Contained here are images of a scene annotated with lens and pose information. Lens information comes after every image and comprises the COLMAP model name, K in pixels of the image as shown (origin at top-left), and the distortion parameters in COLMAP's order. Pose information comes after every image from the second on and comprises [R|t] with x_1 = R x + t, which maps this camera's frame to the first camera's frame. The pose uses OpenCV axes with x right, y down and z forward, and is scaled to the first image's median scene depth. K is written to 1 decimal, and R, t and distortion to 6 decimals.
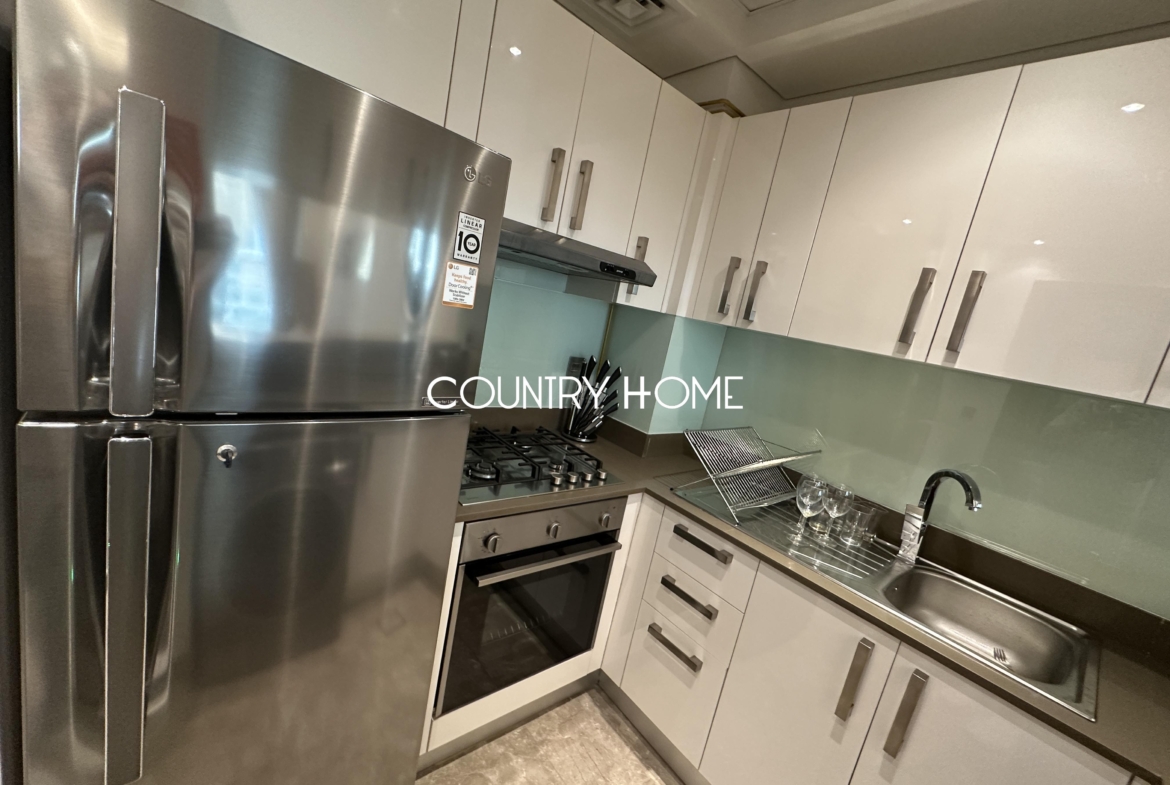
lens RADIAL K [[469.4, 0, 582.0], [0, 469.4, 391.2], [0, 0, 1]] dist [-0.009554, 0.002247]
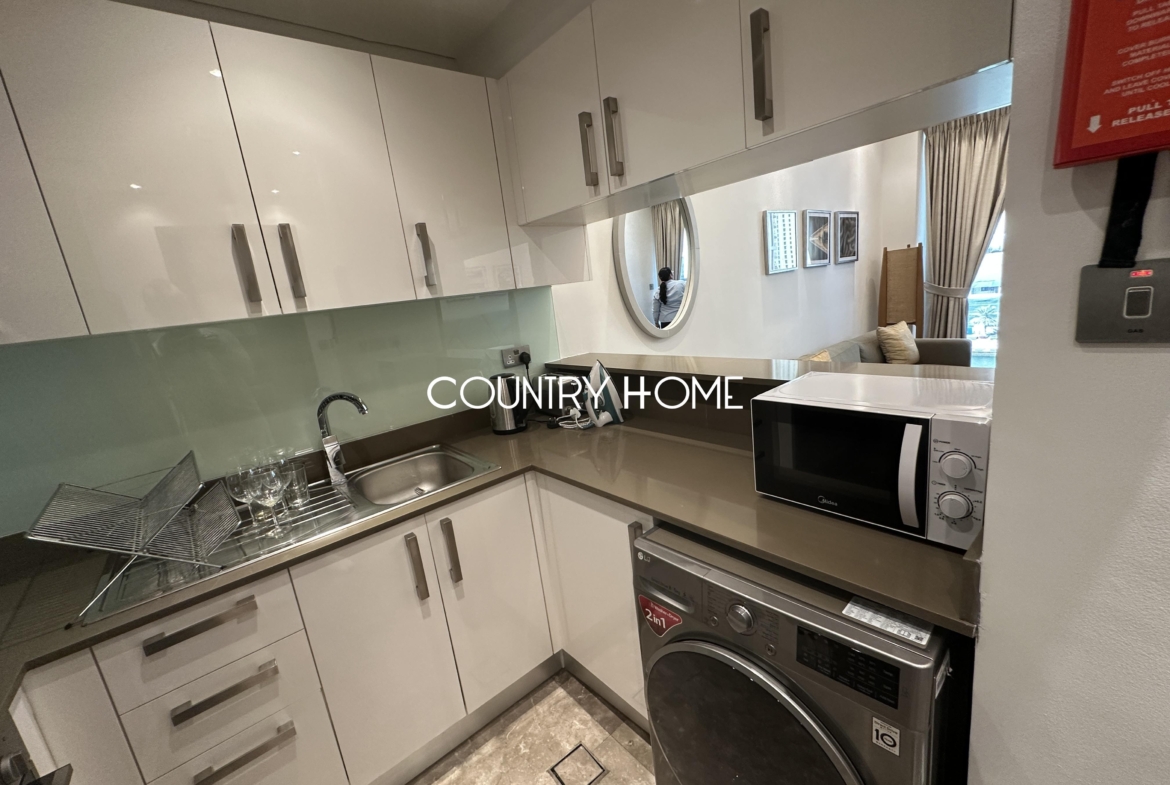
lens RADIAL K [[468.8, 0, 584.0], [0, 468.8, 391.9], [0, 0, 1]] dist [-0.006325, 0.002627]
pose [[-0.031063, -0.398219, 0.916764, -0.286509], [0.292204, 0.873519, 0.389336, -0.104038], [-0.955851, 0.279976, 0.089227, 0.256174]]
